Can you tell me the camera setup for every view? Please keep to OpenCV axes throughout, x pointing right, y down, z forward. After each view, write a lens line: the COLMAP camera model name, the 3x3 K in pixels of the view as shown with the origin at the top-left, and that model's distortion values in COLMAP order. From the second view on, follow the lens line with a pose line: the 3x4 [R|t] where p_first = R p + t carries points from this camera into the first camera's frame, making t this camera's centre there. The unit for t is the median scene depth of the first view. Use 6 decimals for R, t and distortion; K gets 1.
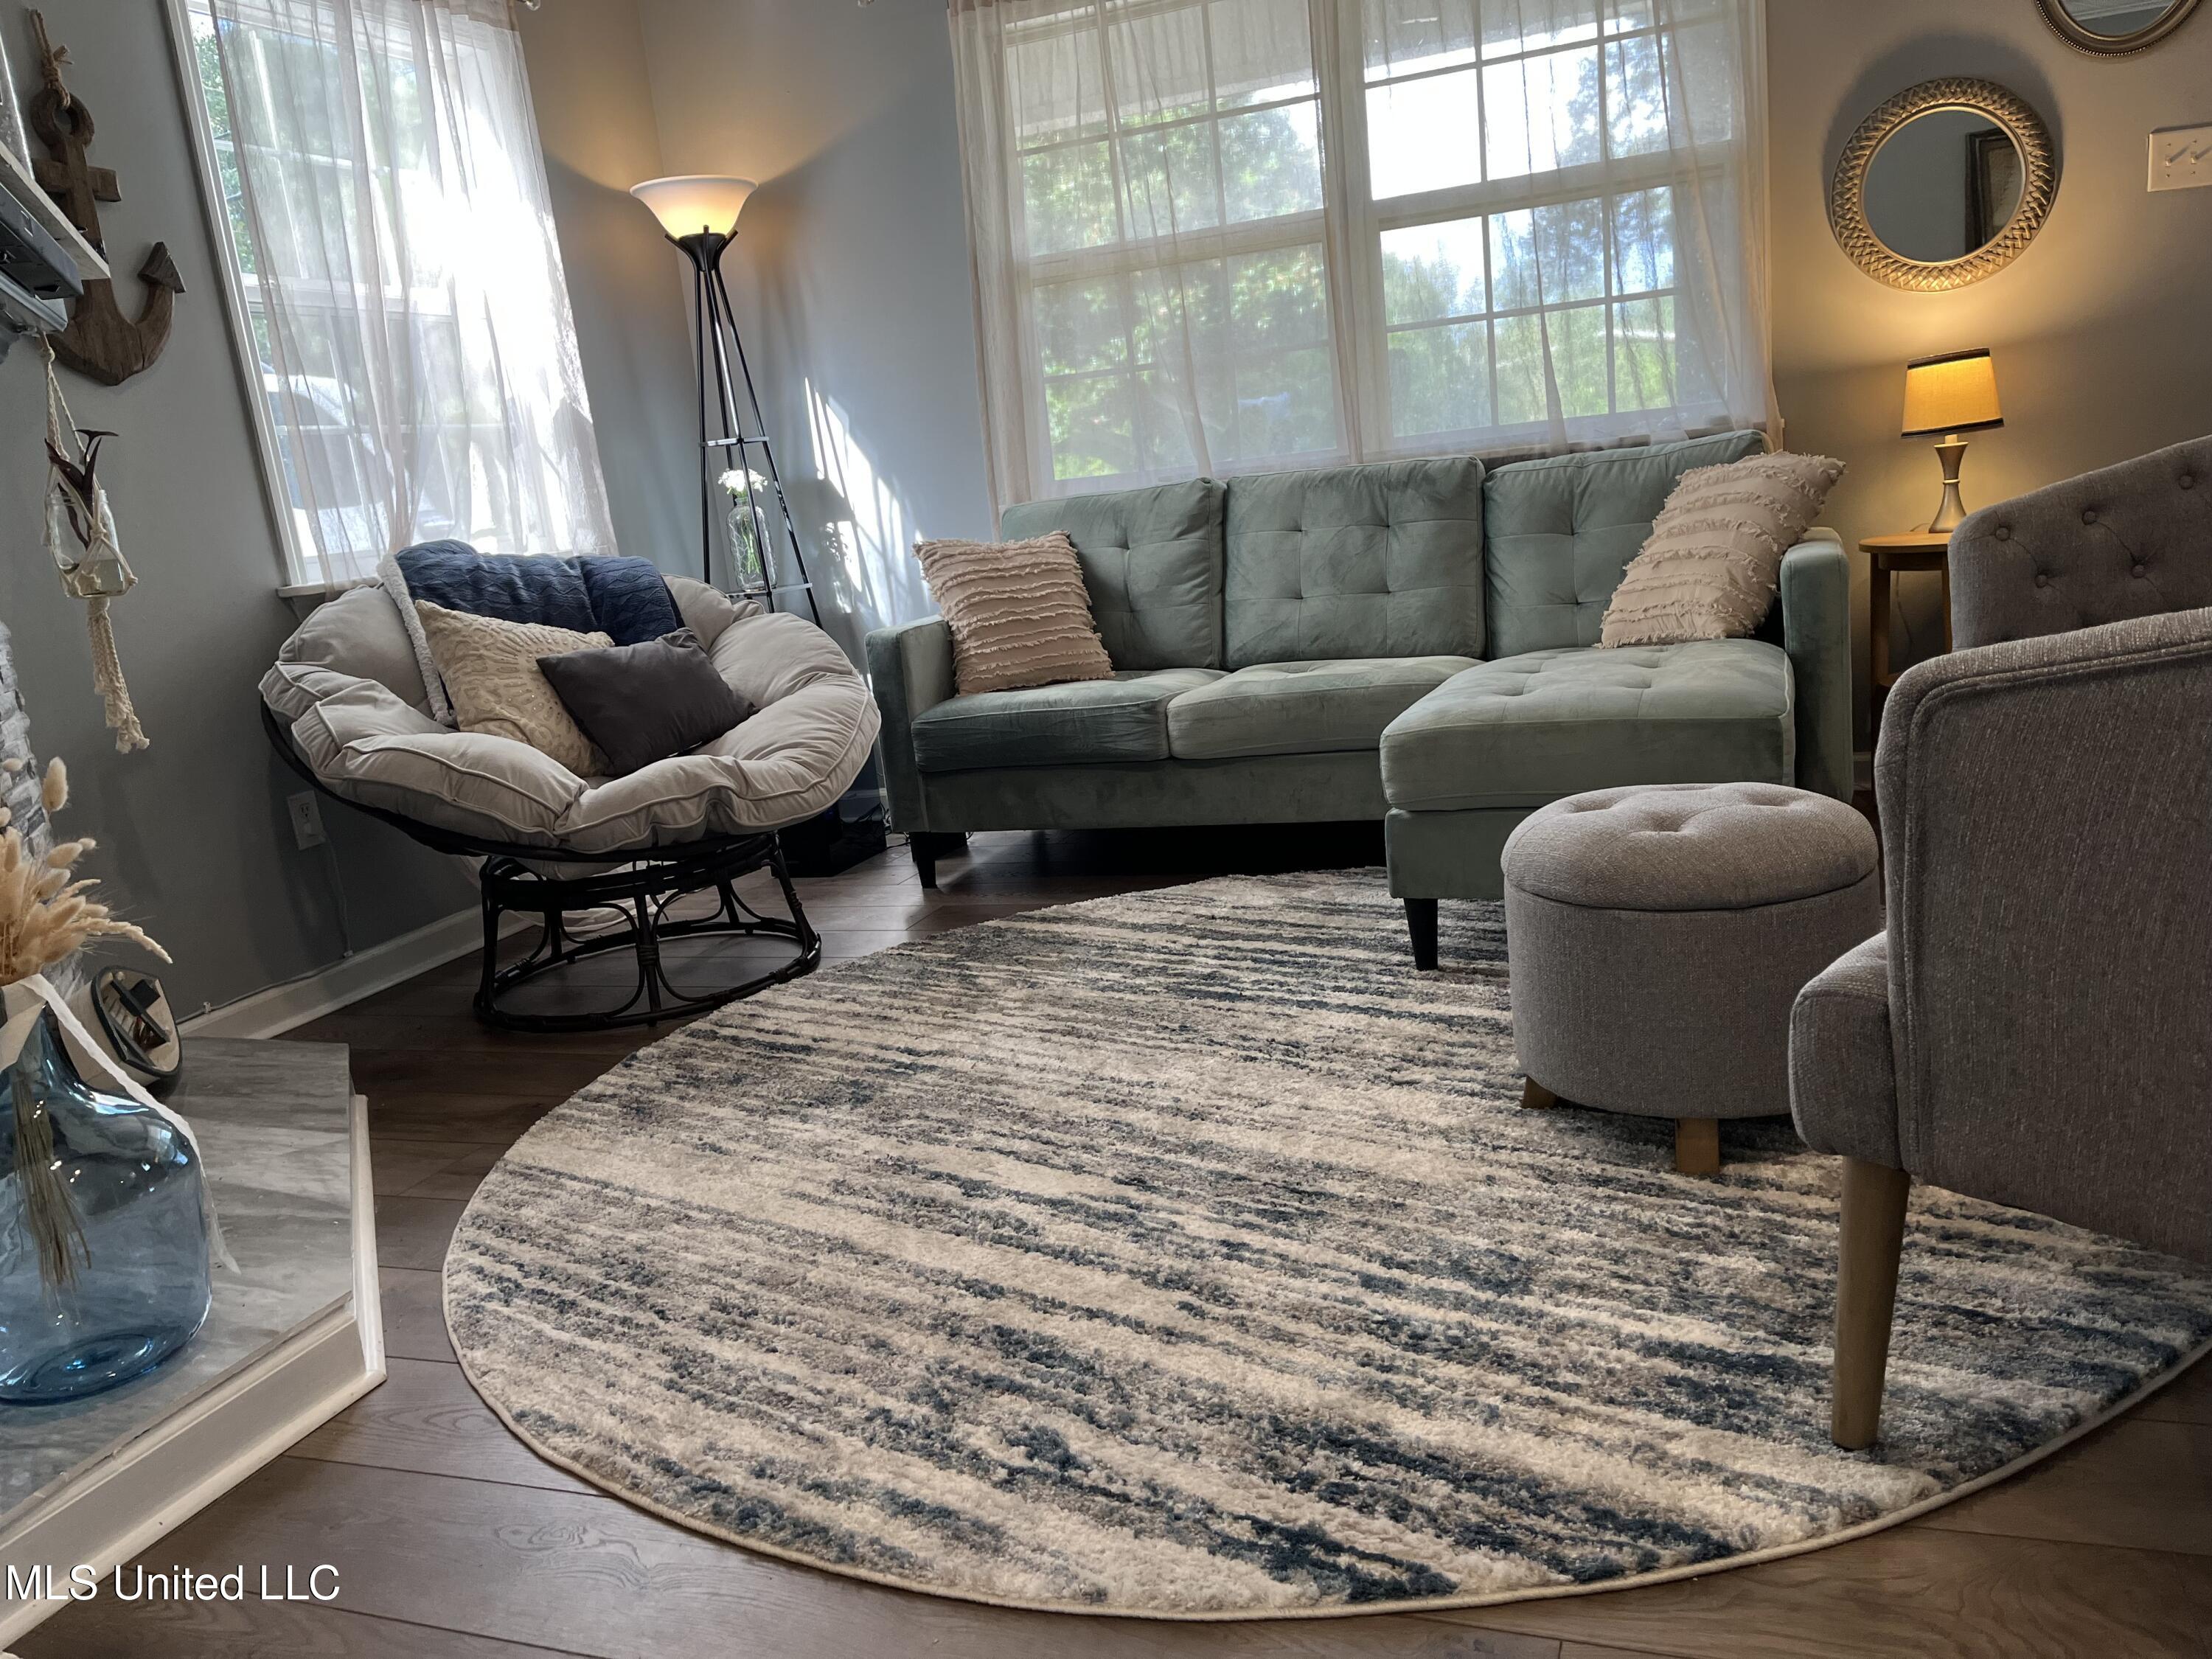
lens RADIAL K [[1682.4, 0, 1100.1], [0, 1682.4, 831.1], [0, 0, 1]] dist [0.088852, -0.124453]
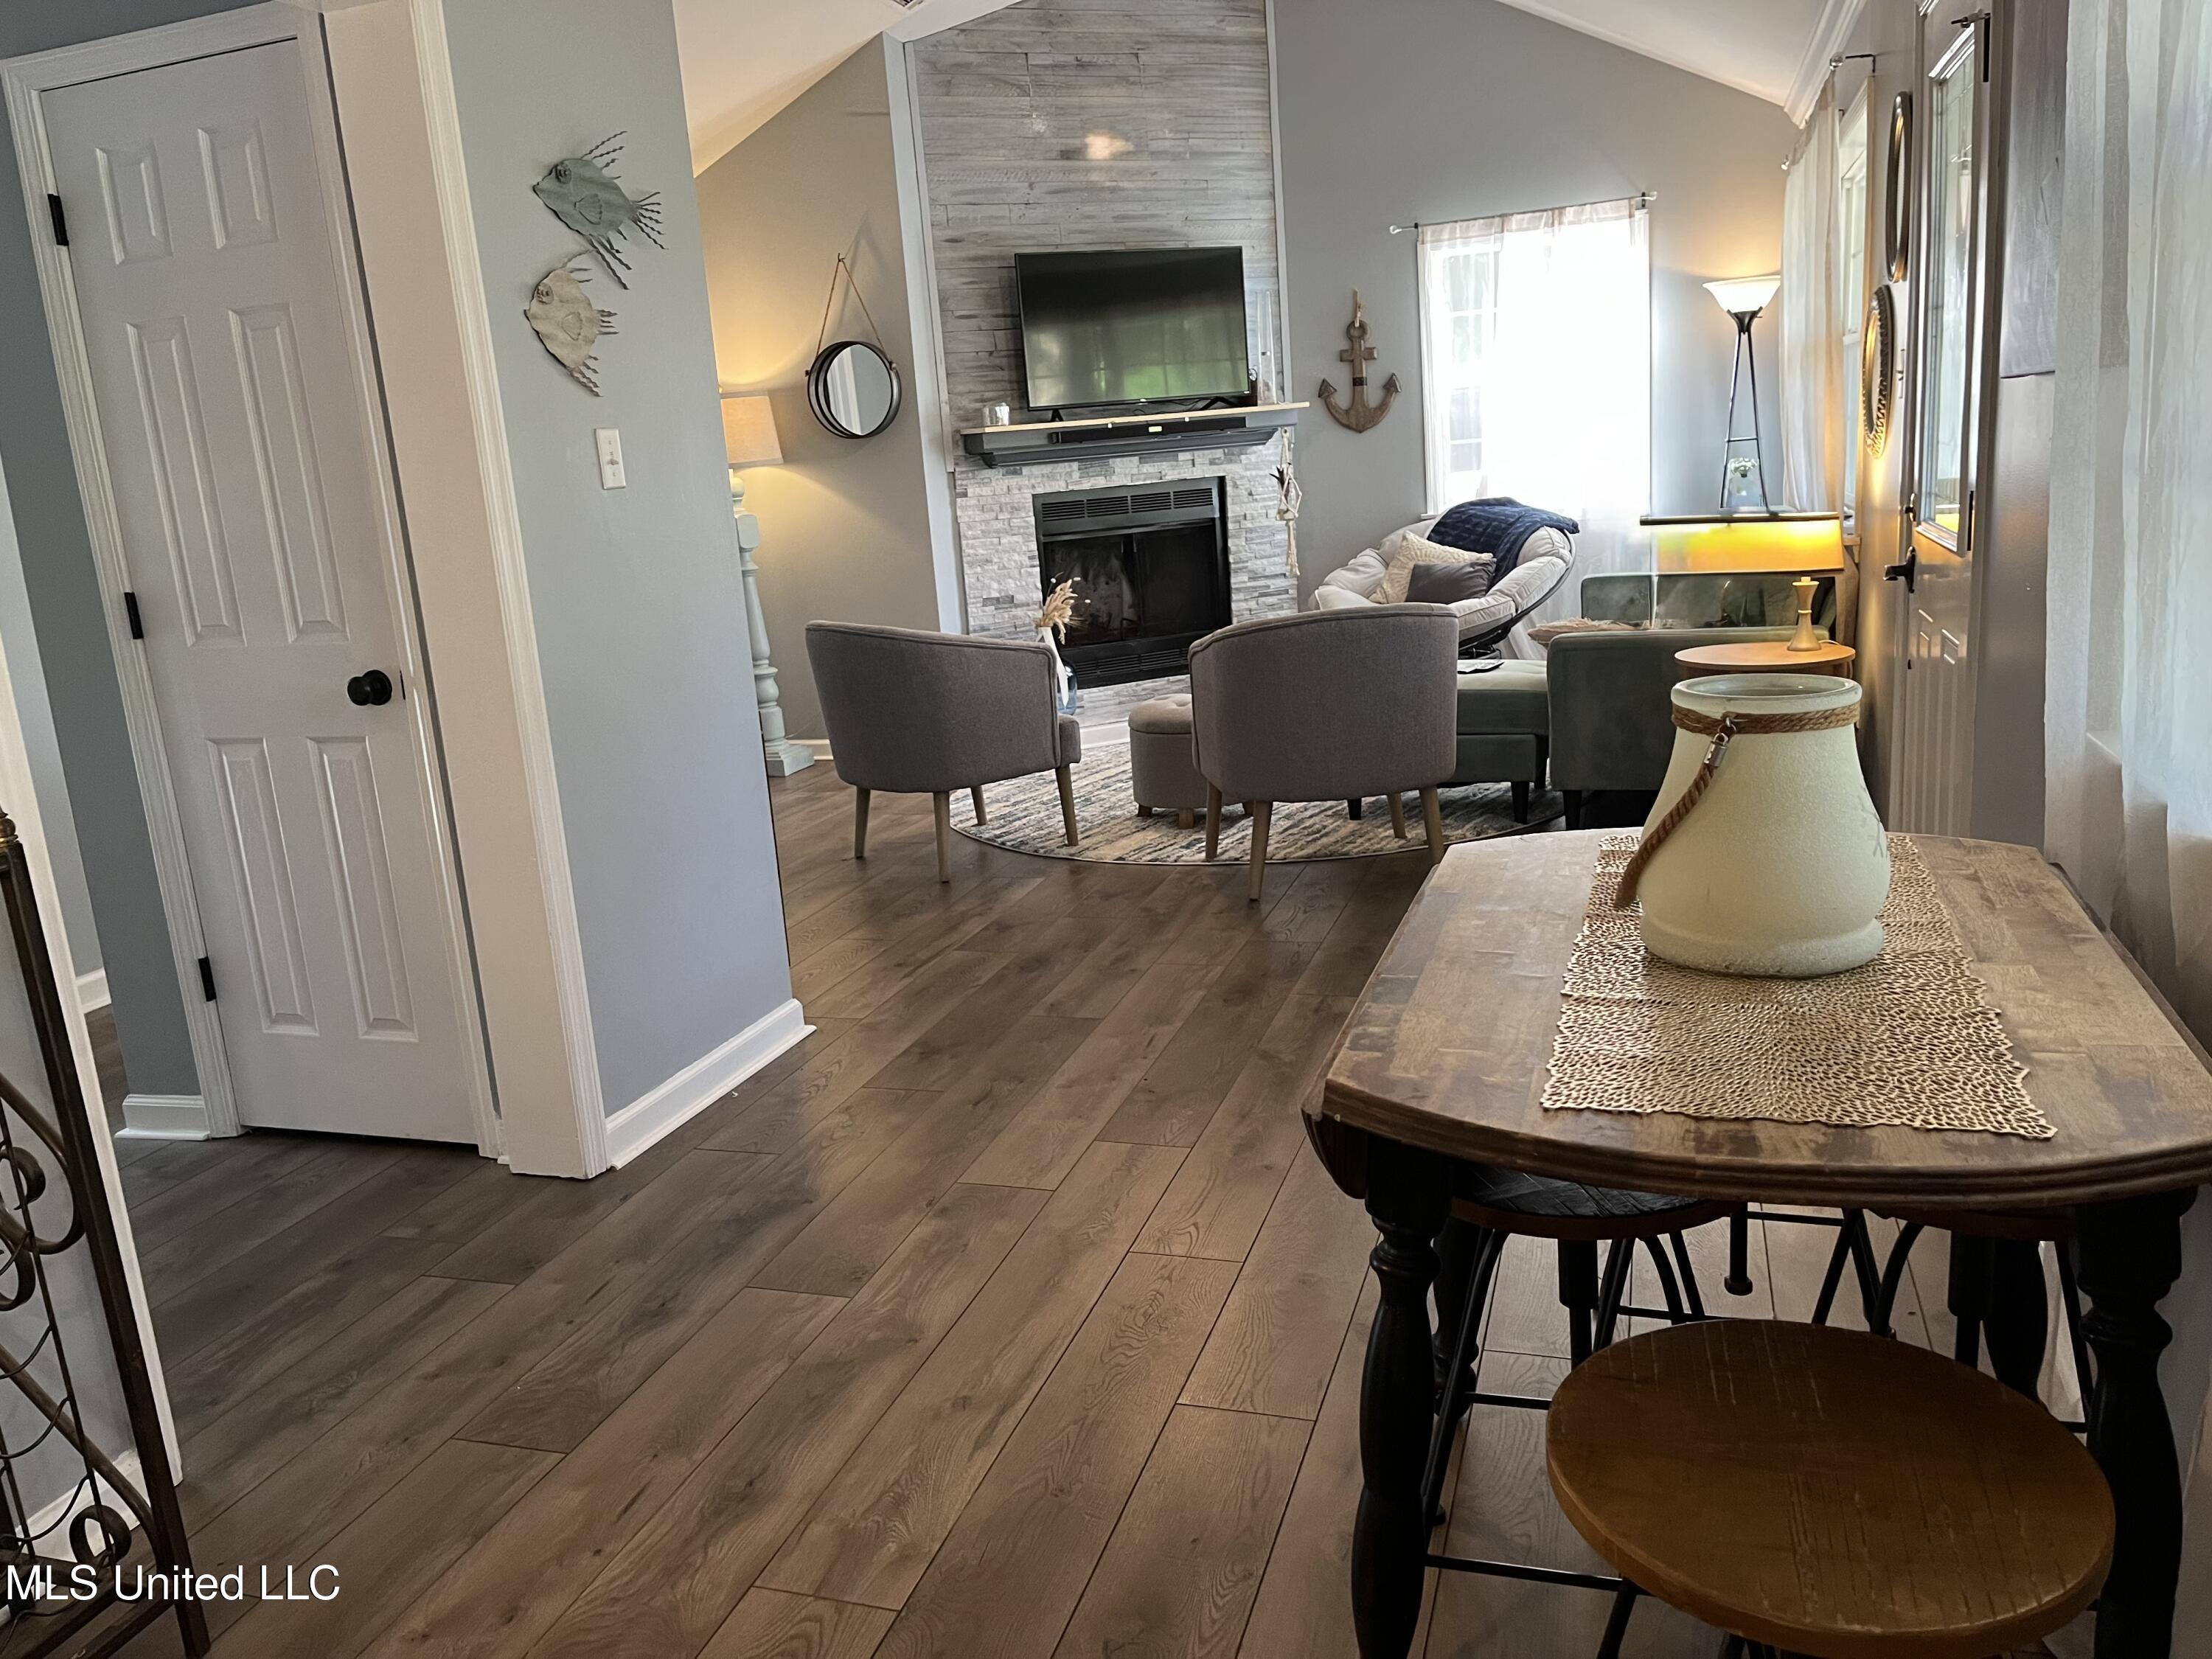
lens RADIAL K [[1682.4, 0, 1100.1], [0, 1682.4, 831.1], [0, 0, 1]] dist [0.088852, -0.124453]
pose [[0.065616, 0.322939, -0.944142, 2.090792], [-0.138367, 0.939985, 0.311901, -0.454013], [0.988205, 0.110172, 0.106362, 0.412298]]
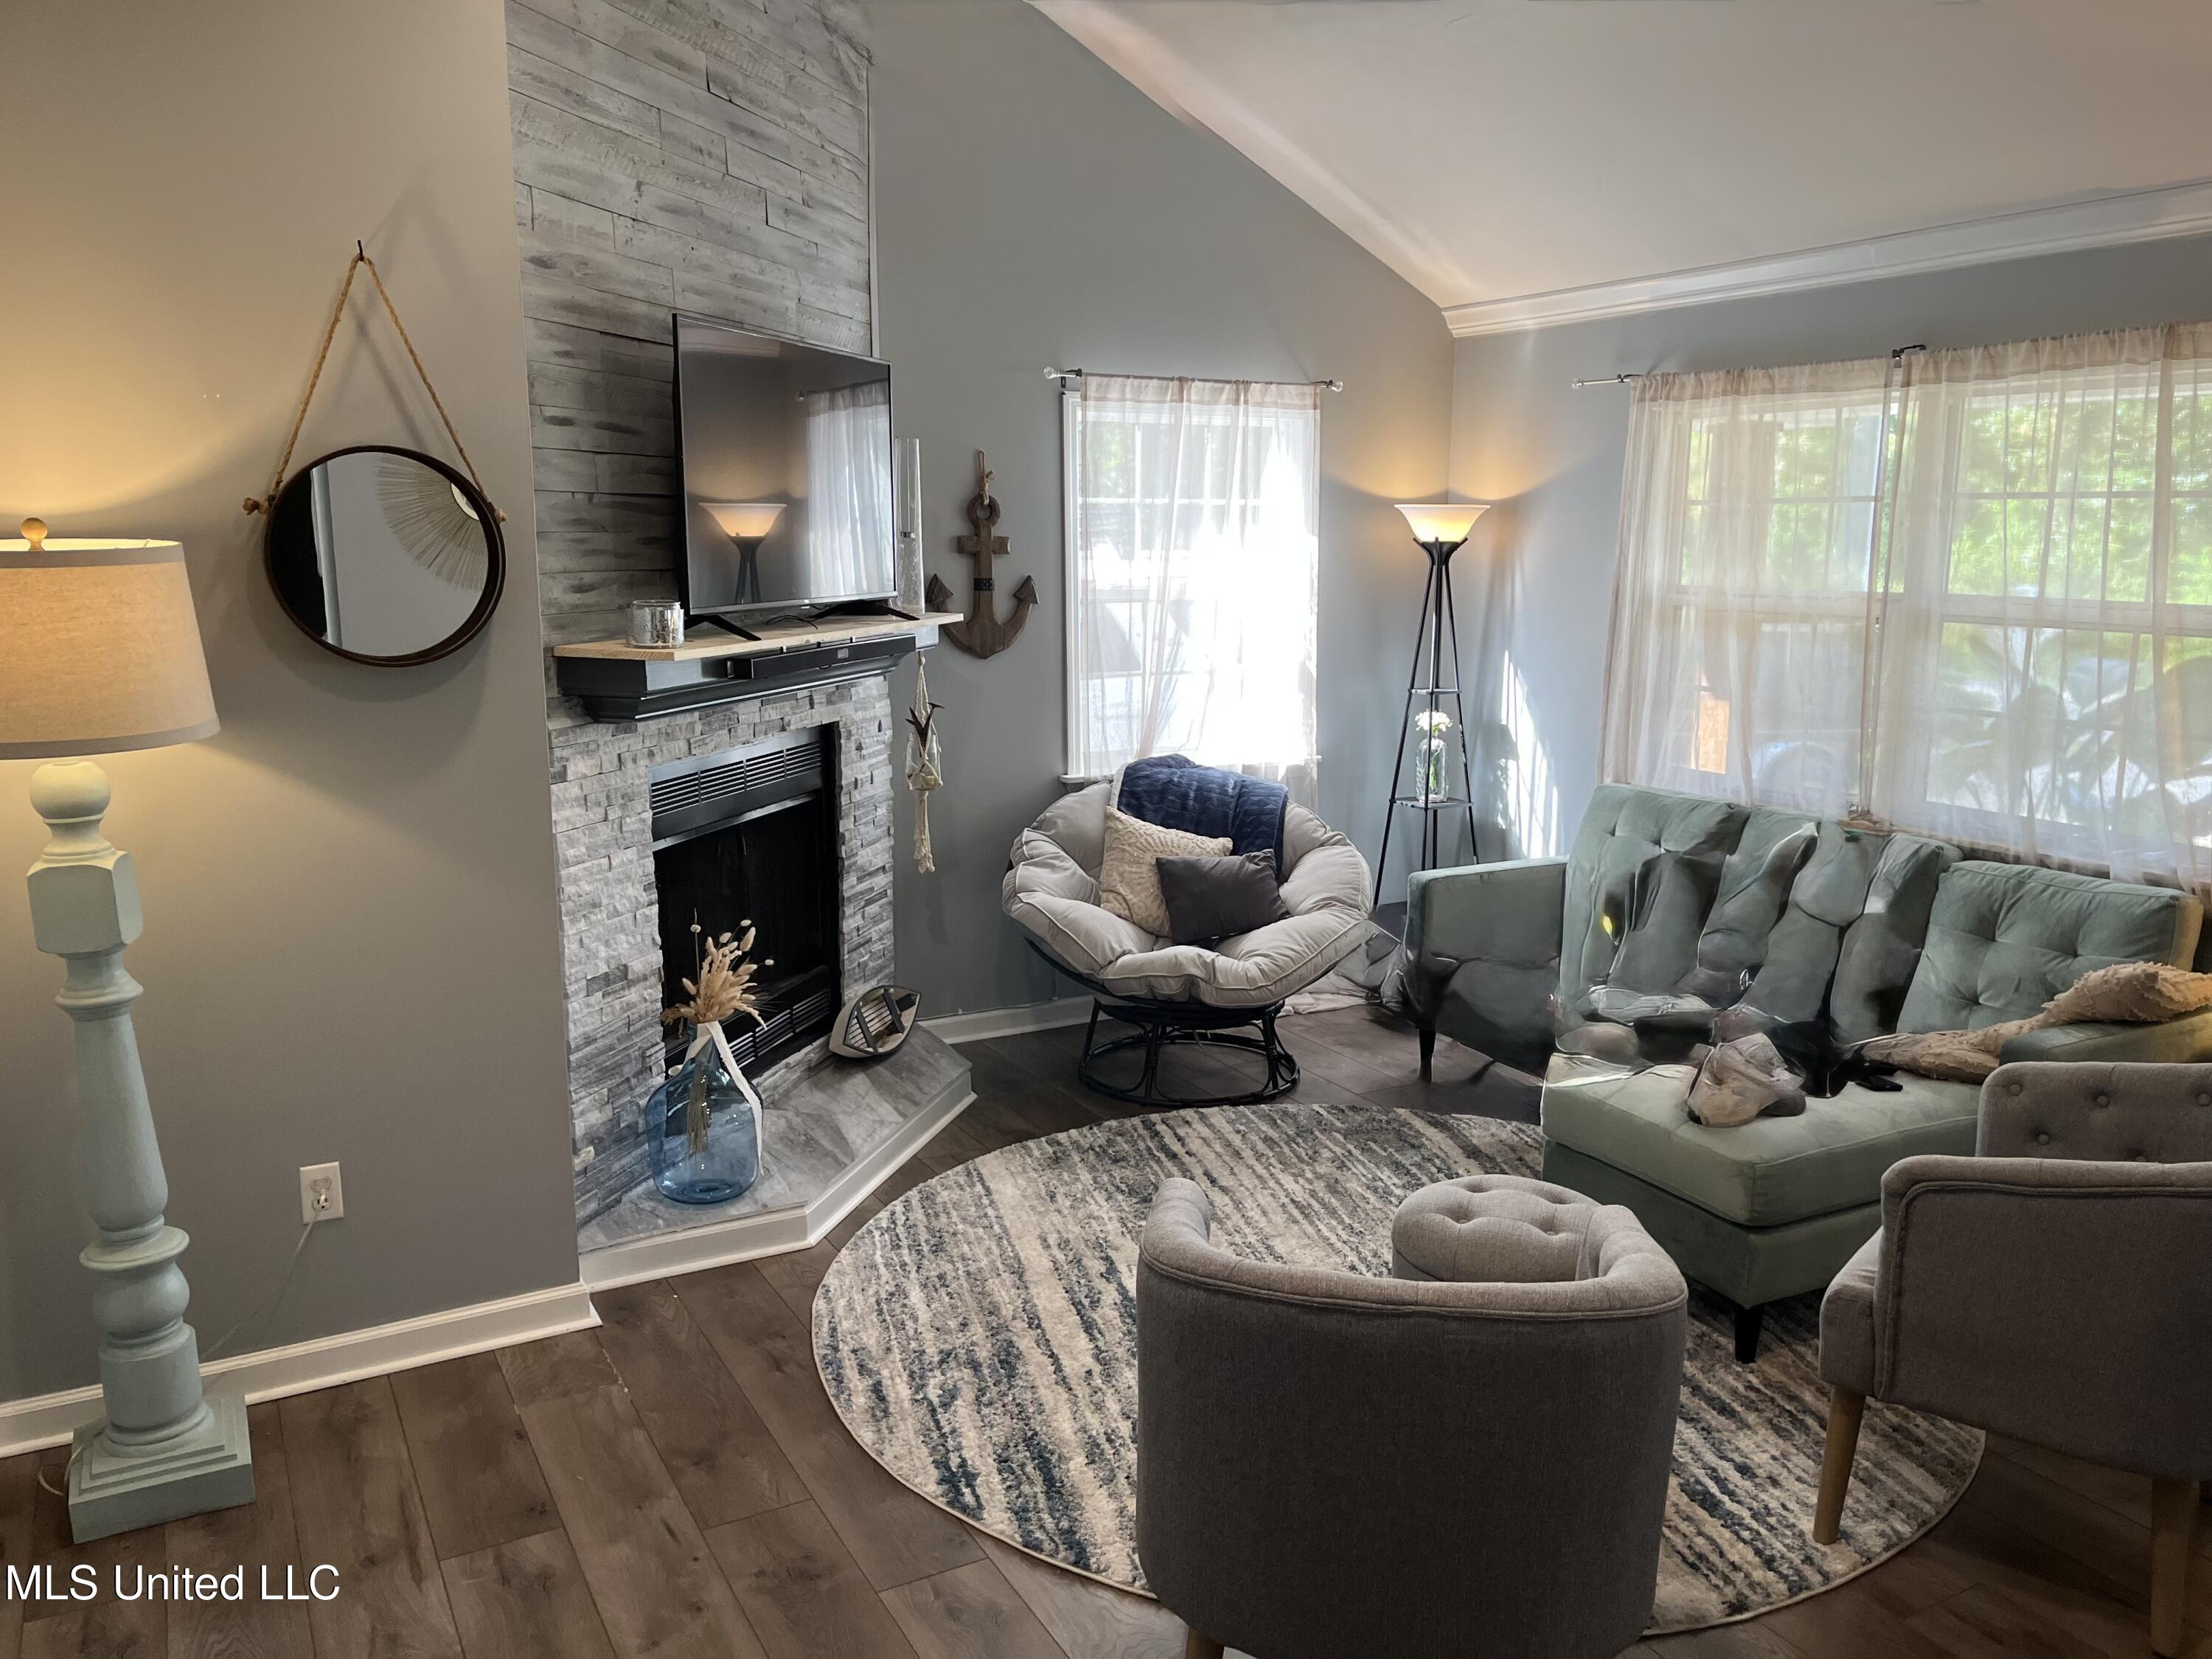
lens RADIAL K [[1674.5, 0, 1111.3], [0, 1674.5, 840.1], [0, 0, 1]] dist [0.086051, -0.103684]
pose [[0.762839, 0.226658, -0.605560, 0.628068], [-0.220009, 0.971652, 0.086533, -0.265448], [0.608007, 0.067218, 0.791081, -0.279448]]
